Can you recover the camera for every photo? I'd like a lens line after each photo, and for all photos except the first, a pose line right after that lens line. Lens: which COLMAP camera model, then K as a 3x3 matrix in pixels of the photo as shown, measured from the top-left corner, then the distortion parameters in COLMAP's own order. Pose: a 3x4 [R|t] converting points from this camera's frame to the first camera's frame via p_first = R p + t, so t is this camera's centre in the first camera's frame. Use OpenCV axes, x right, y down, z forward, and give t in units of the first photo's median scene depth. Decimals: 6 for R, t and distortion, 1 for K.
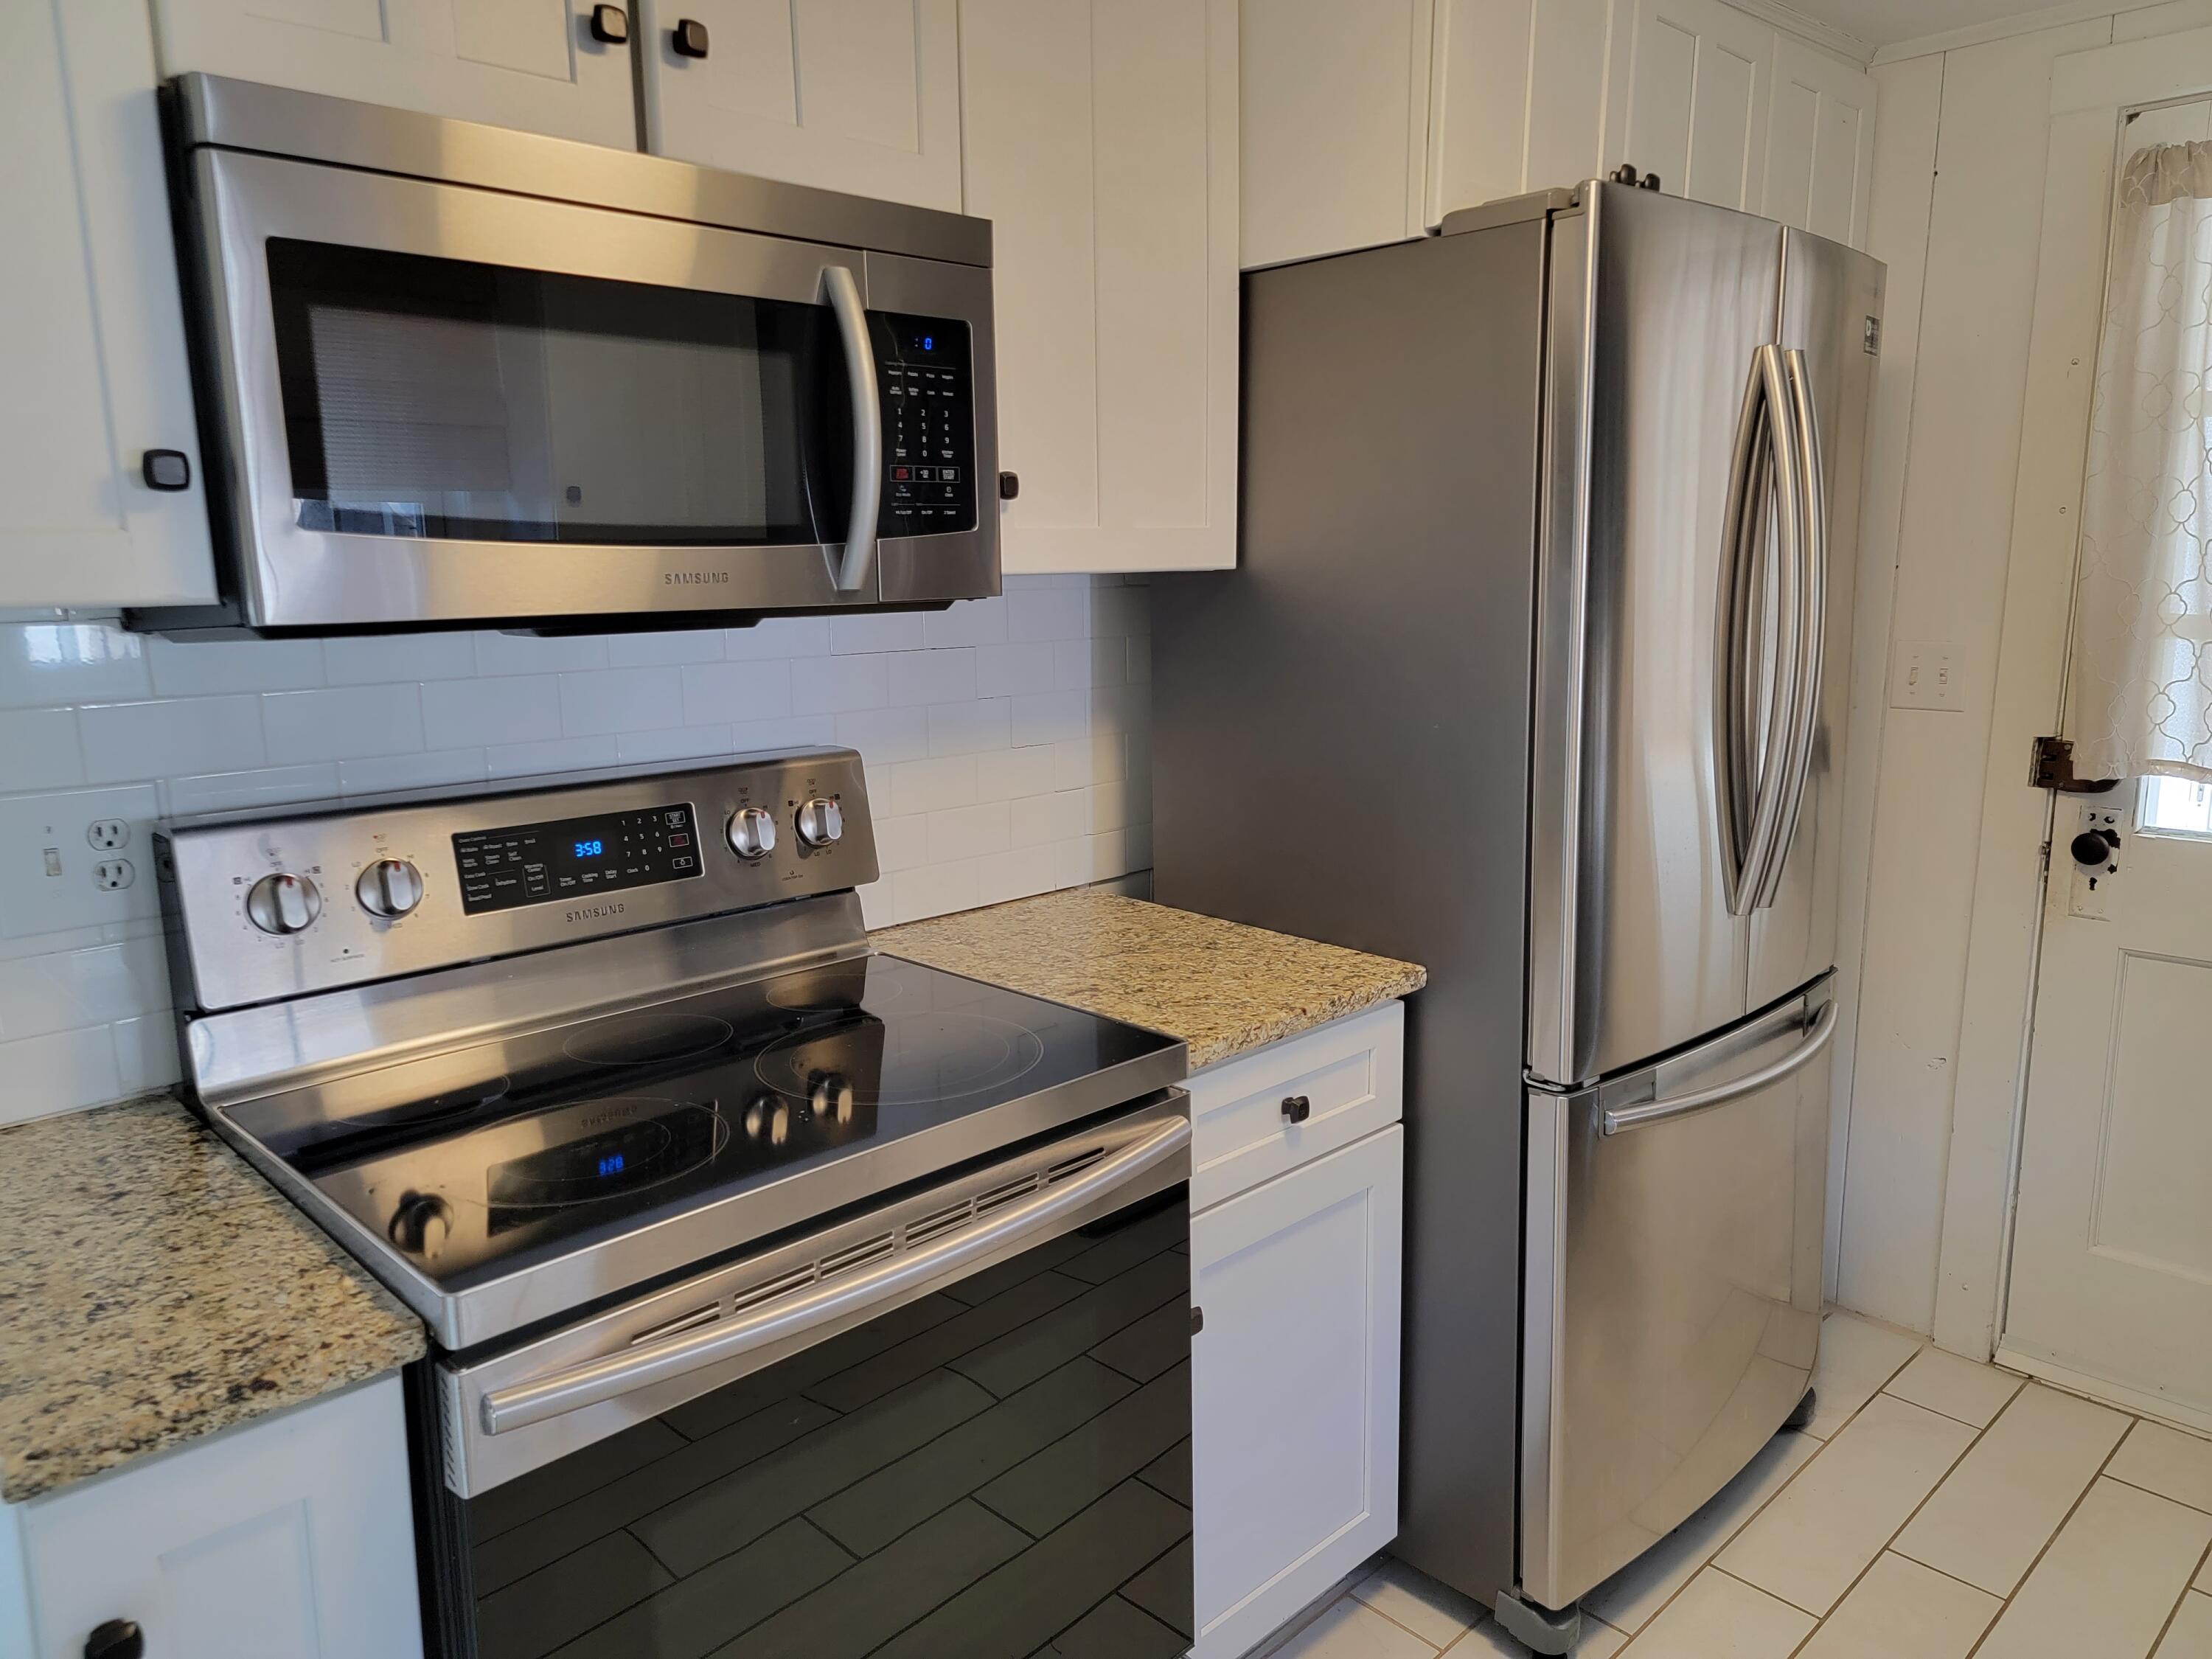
lens RADIAL K [[1563.4, 0, 1090.5], [0, 1563.4, 837.3], [0, 0, 1]] dist [0.094172, -0.085231]
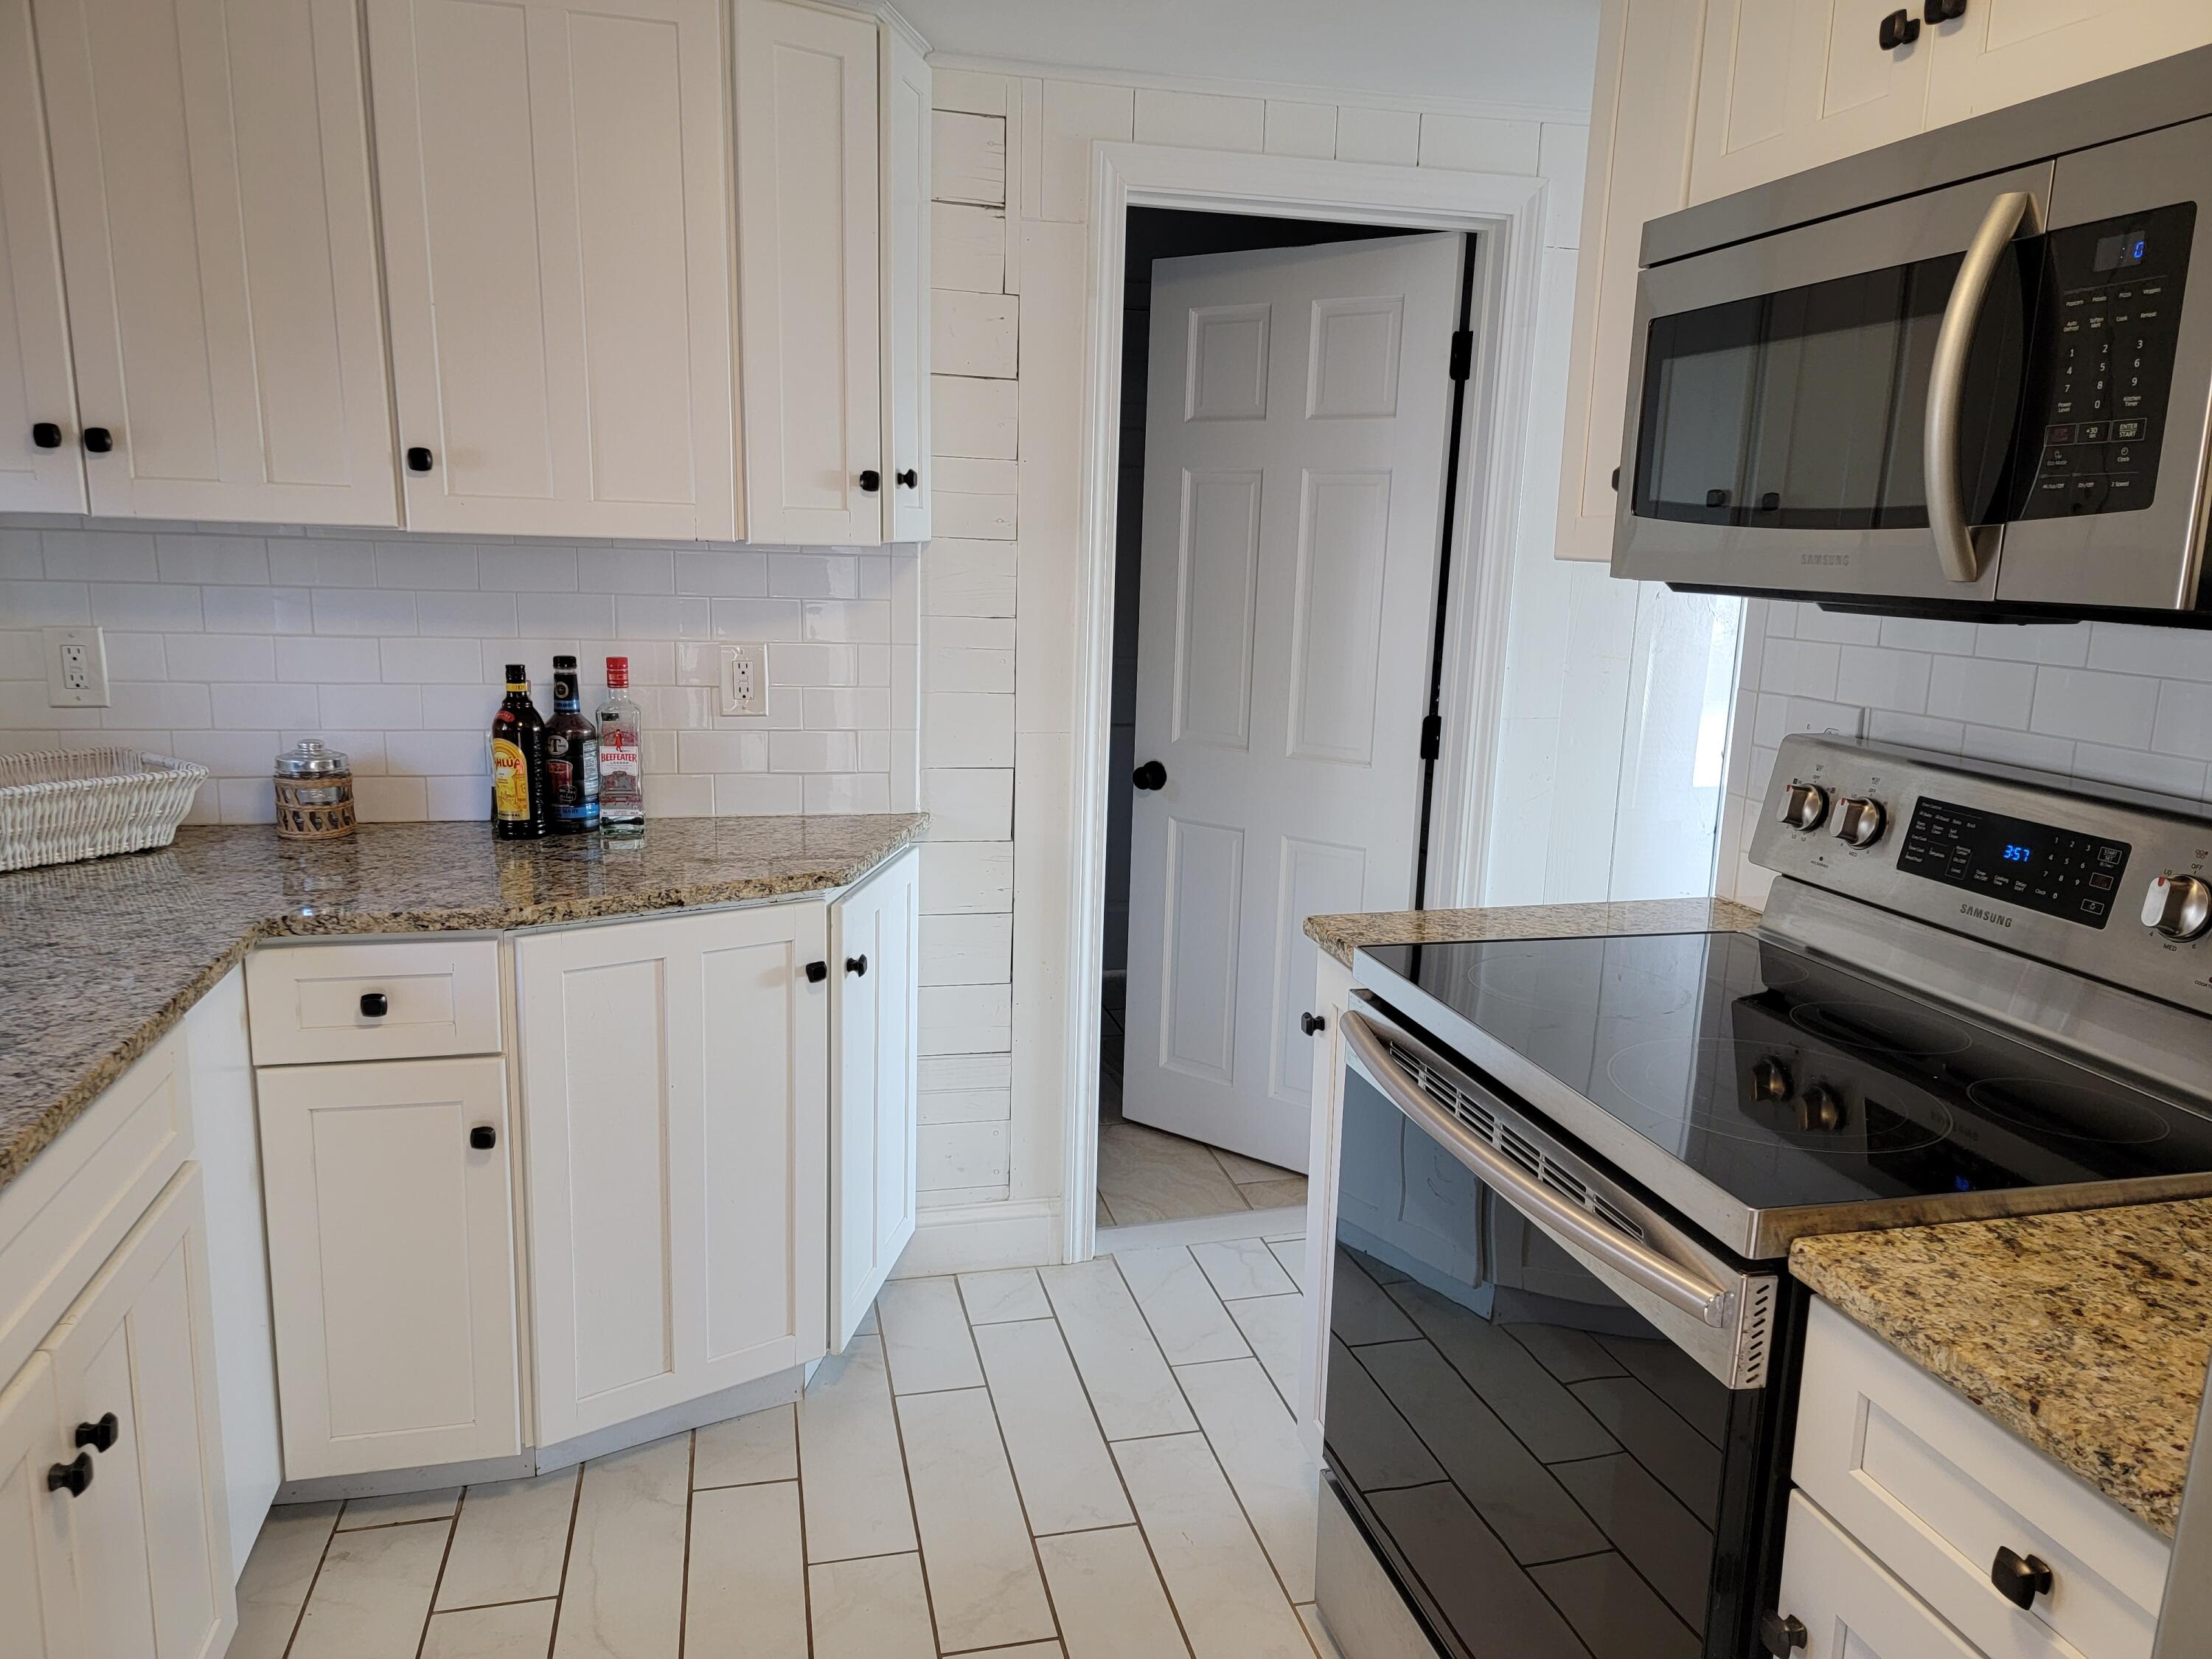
lens RADIAL K [[1534.3, 0, 1114.6], [0, 1534.3, 846.9], [0, 0, 1]] dist [0.048094, -0.034721]
pose [[-0.504141, 0.172470, -0.846224, 0.763741], [-0.179031, 0.937699, 0.297772, -0.182190], [0.844861, 0.301619, -0.441856, 0.981905]]
